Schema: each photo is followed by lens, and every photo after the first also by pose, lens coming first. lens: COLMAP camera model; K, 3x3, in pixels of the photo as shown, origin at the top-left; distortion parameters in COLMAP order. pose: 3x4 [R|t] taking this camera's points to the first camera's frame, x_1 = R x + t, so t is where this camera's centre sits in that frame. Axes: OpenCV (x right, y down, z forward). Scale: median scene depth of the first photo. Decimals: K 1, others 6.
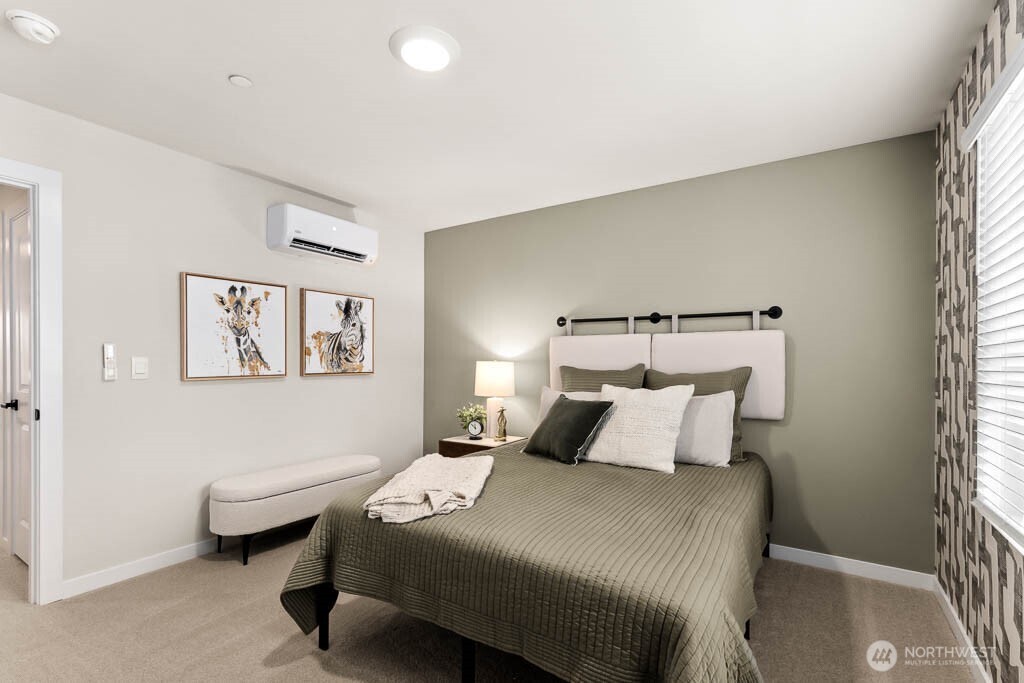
lens RADIAL K [[473.4, 0, 505.5], [0, 473.4, 368.8], [0, 0, 1]] dist [0.009832, -0.000643]
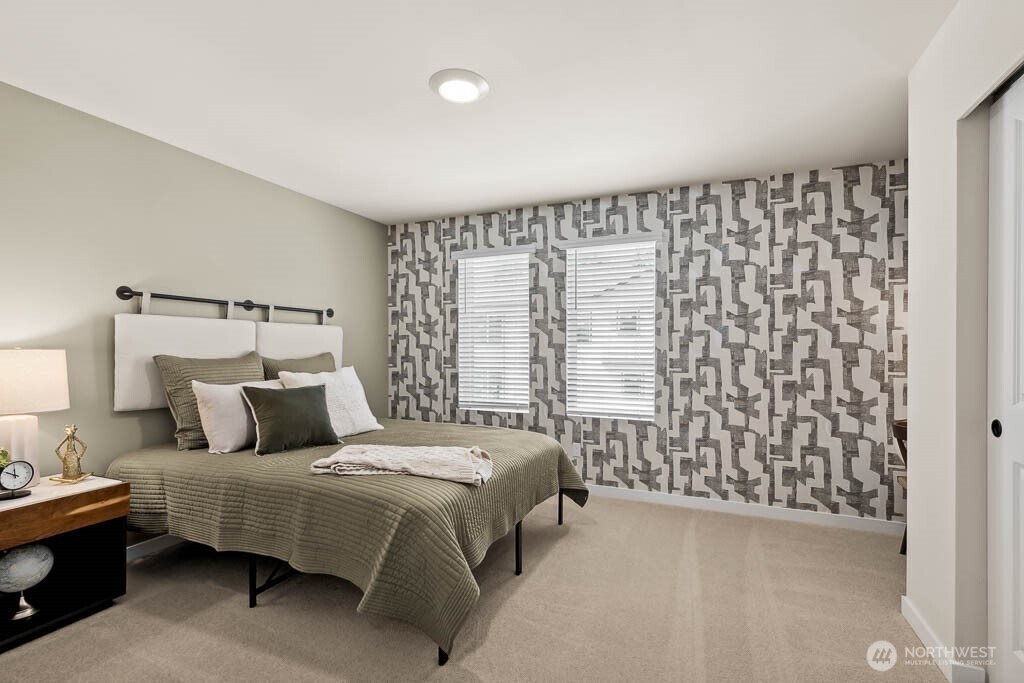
lens RADIAL K [[473.4, 0, 515.9], [0, 473.4, 348.8], [0, 0, 1]] dist [0.009832, -0.000643]
pose [[-0.172214, -0.008596, 0.985022, -0.690342], [0.005131, 0.999941, 0.009623, -0.019898], [-0.985046, 0.006712, -0.172160, 0.551216]]
